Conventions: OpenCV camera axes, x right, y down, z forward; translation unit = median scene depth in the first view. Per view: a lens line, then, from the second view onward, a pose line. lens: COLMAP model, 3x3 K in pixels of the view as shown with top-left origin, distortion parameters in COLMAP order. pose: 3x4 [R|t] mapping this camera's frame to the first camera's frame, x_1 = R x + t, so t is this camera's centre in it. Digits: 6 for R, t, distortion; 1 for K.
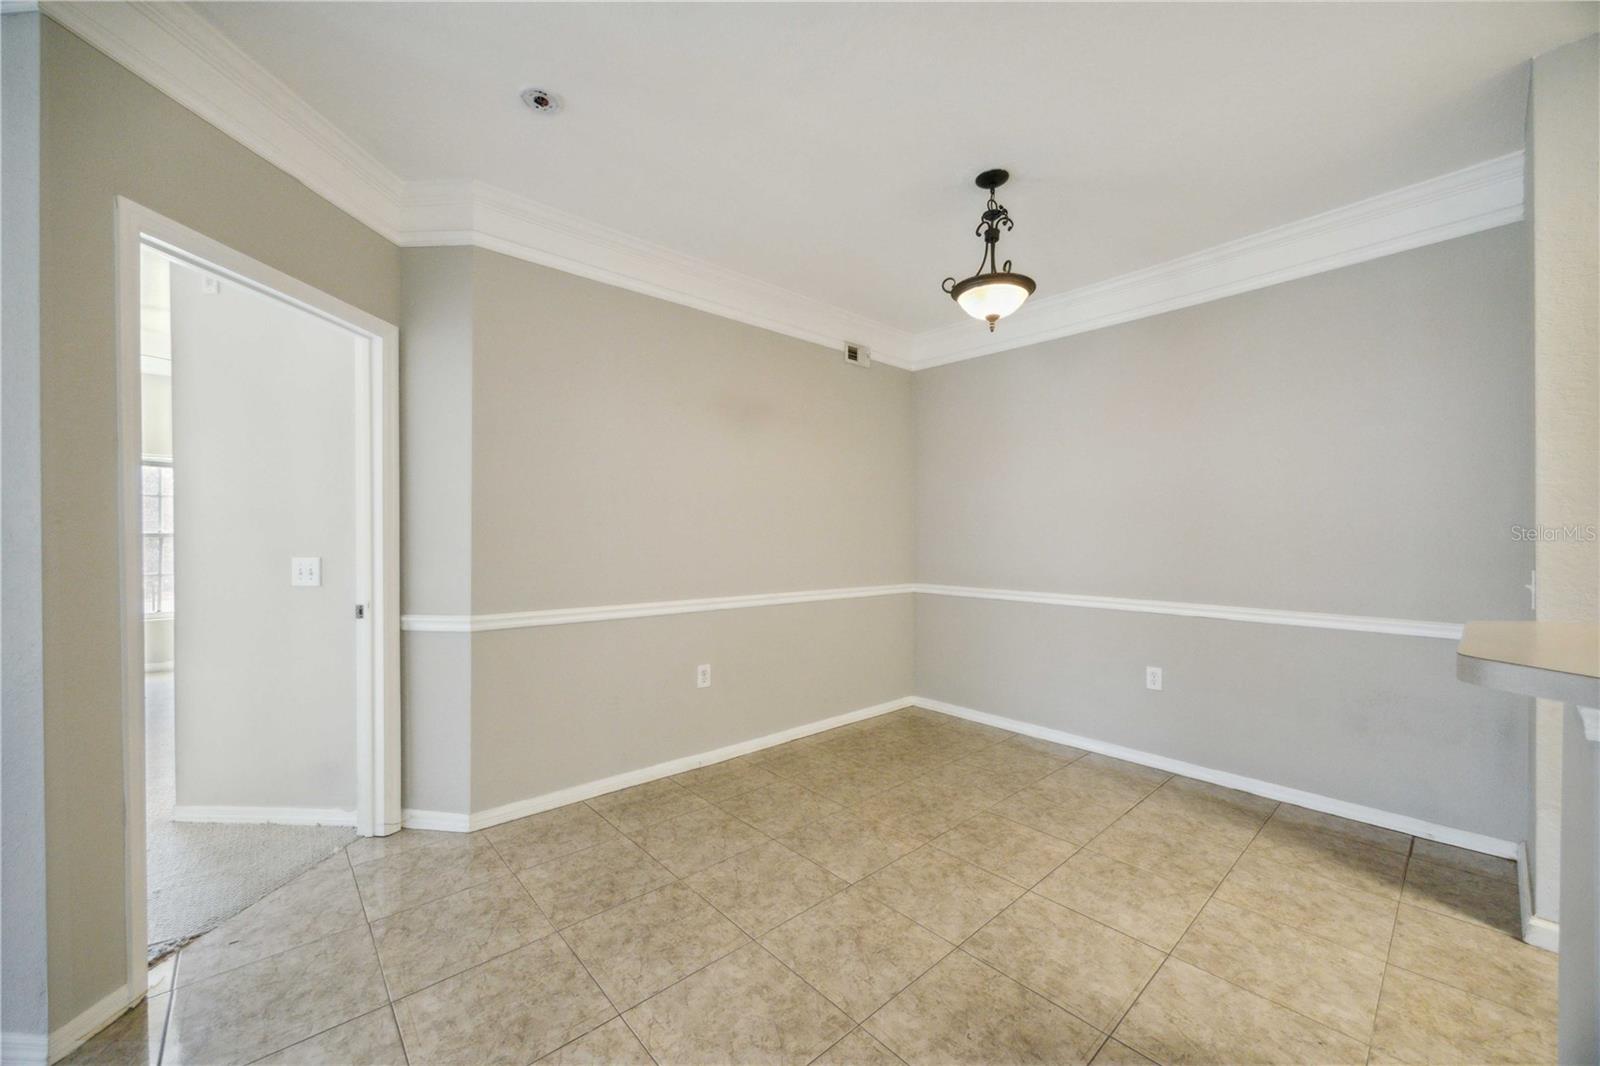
lens RADIAL K [[609.7, 0, 800.9], [0, 609.7, 537.1], [0, 0, 1]] dist [-0.000739, -0.000095]
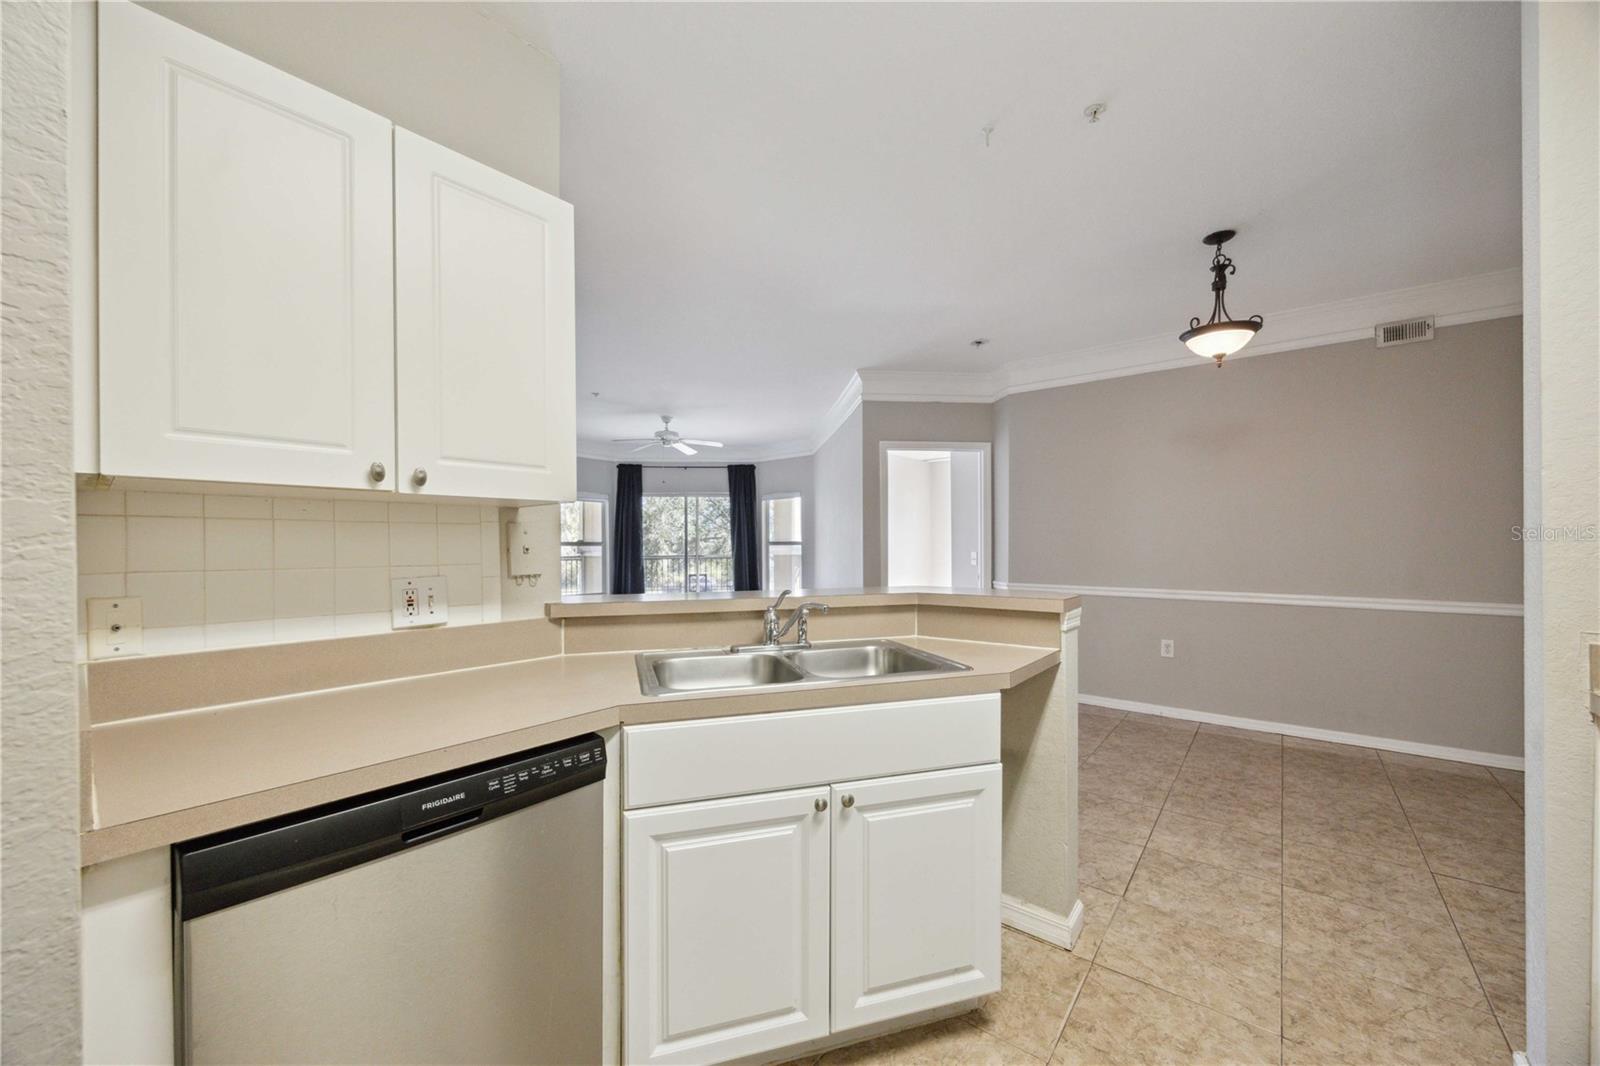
lens RADIAL K [[610.4, 0, 799.8], [0, 610.4, 544.6], [0, 0, 1]] dist [-0.000086, -0.000047]
pose [[0.166014, 0.001727, -0.986122, 1.359245], [0.002126, 0.999996, 0.002109, 0.000907], [0.986121, -0.002447, 0.166010, 0.007429]]
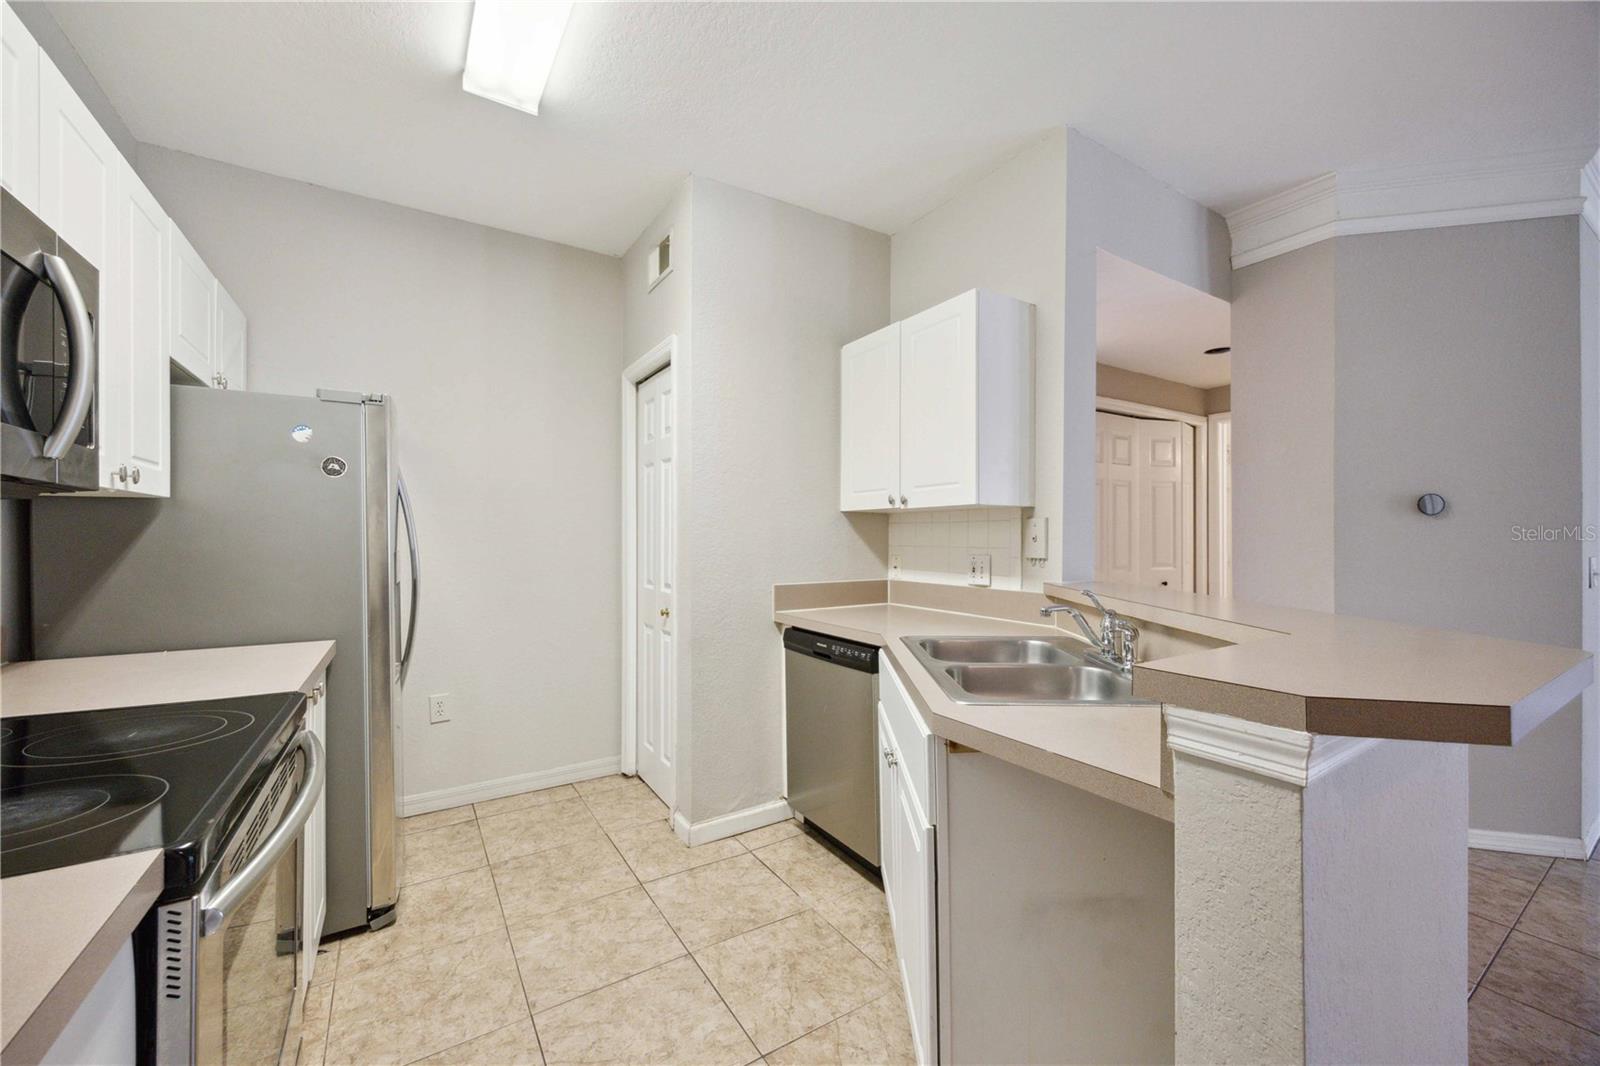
lens RADIAL K [[623.2, 0, 796.9], [0, 623.2, 535.2], [0, 0, 1]] dist [-0.000455, -0.000144]
pose [[-0.986891, 0.002928, 0.161362, 0.800383], [0.003115, 0.999995, 0.000904, 0.000248], [-0.161358, 0.001395, -0.986895, 0.803922]]
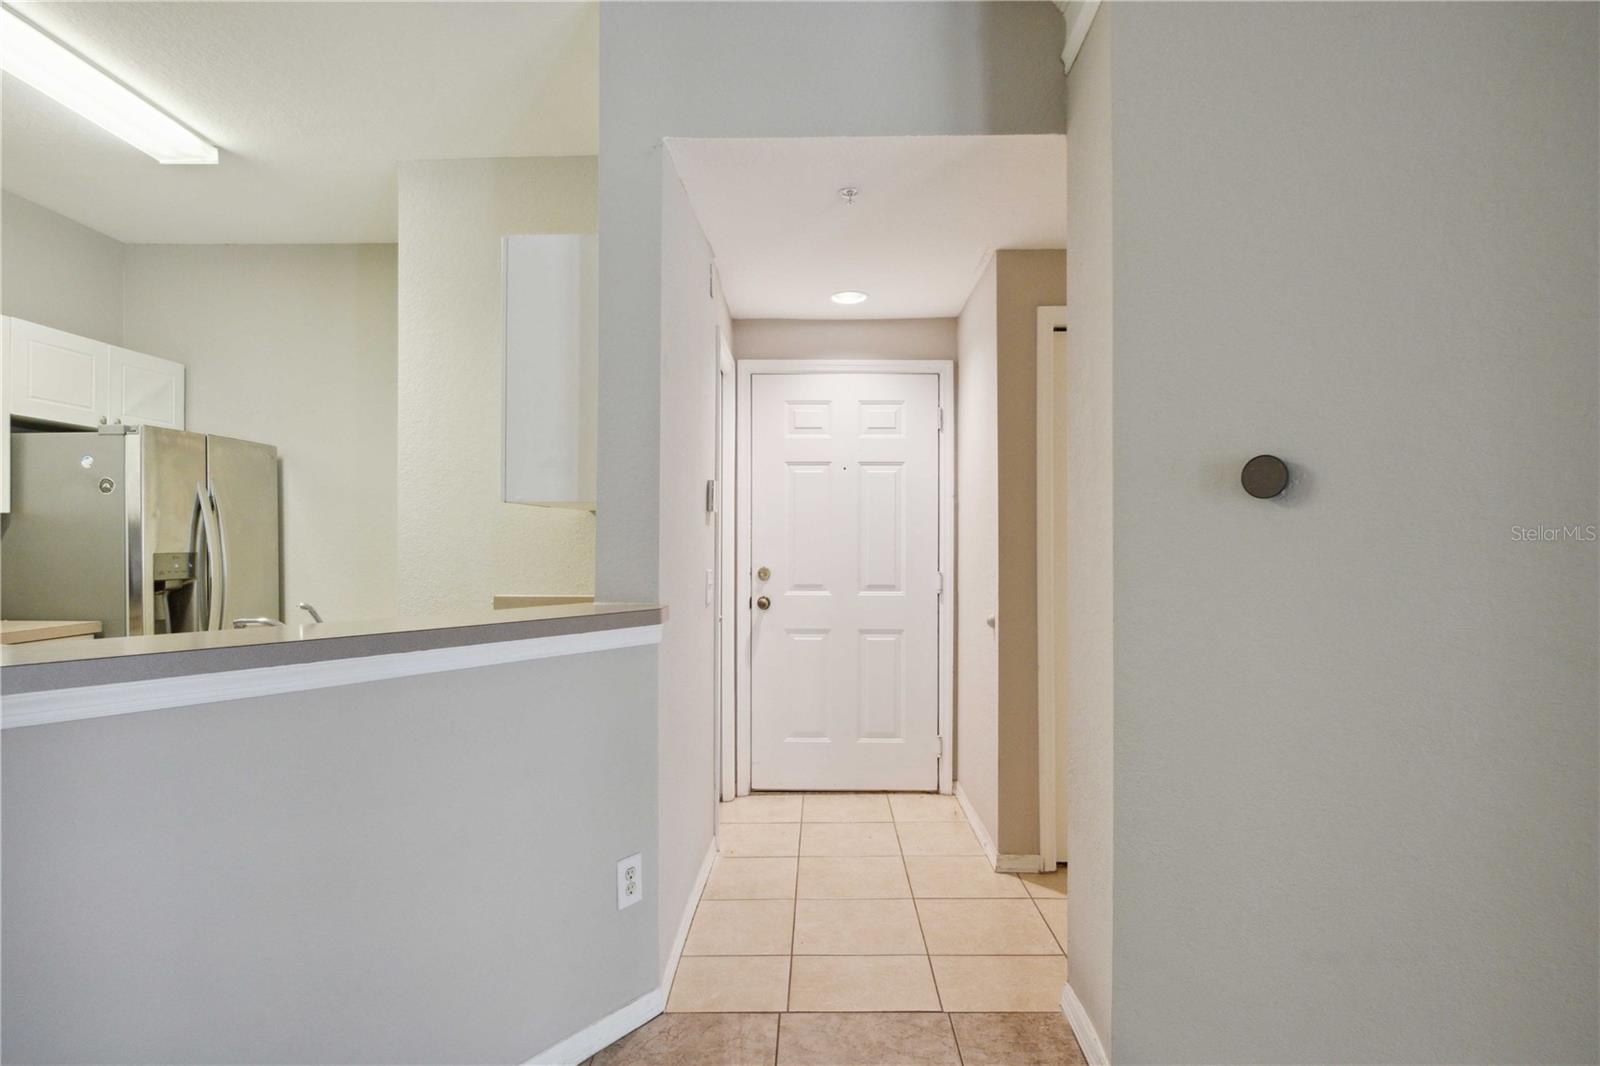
lens RADIAL K [[864.7, 0, 805.5], [0, 864.7, 537.9], [0, 0, 1]] dist [-0.003532, -0.000833]
pose [[-0.736217, 0.002931, 0.676739, -0.253698], [0.002717, 0.999995, -0.001375, 0.001736], [-0.676740, 0.000826, -0.736222, 0.386730]]
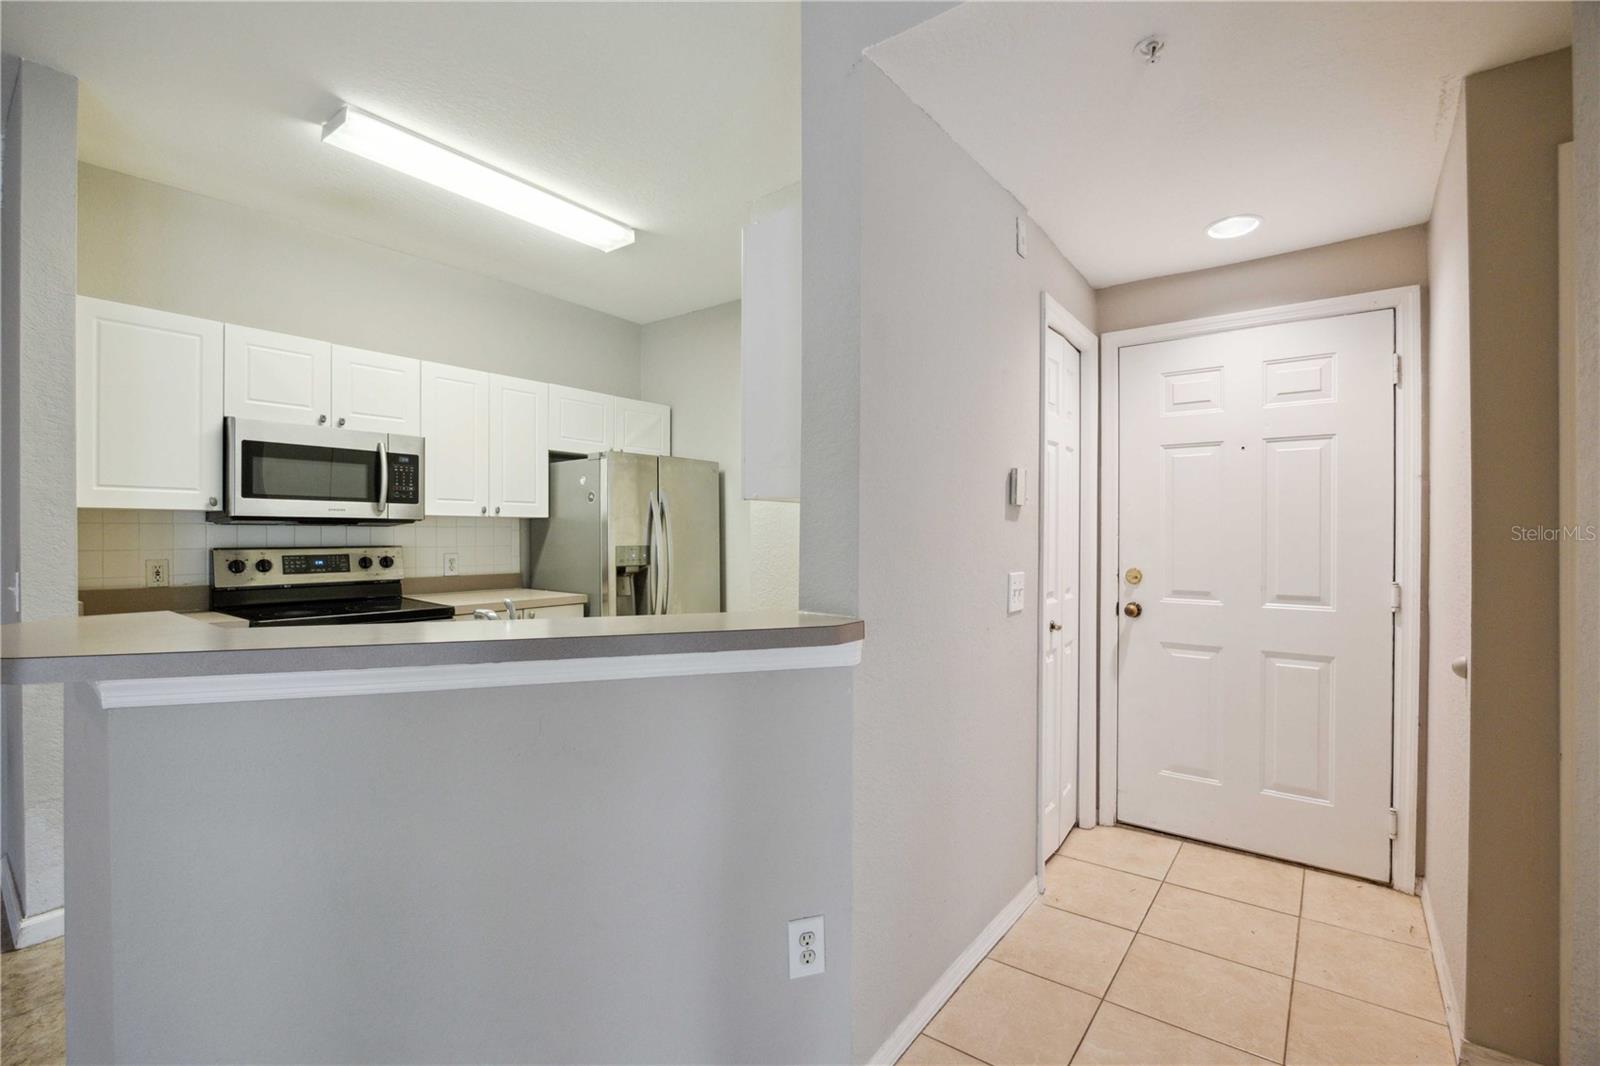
lens RADIAL K [[702.6, 0, 797.5], [0, 702.6, 535.9], [0, 0, 1]] dist [-0.013464, 0.000020]
pose [[-0.185827, -0.002147, 0.982580, -0.107236], [0.002281, 0.999994, 0.002617, -0.003452], [-0.982580, 0.002728, -0.185821, -0.029359]]
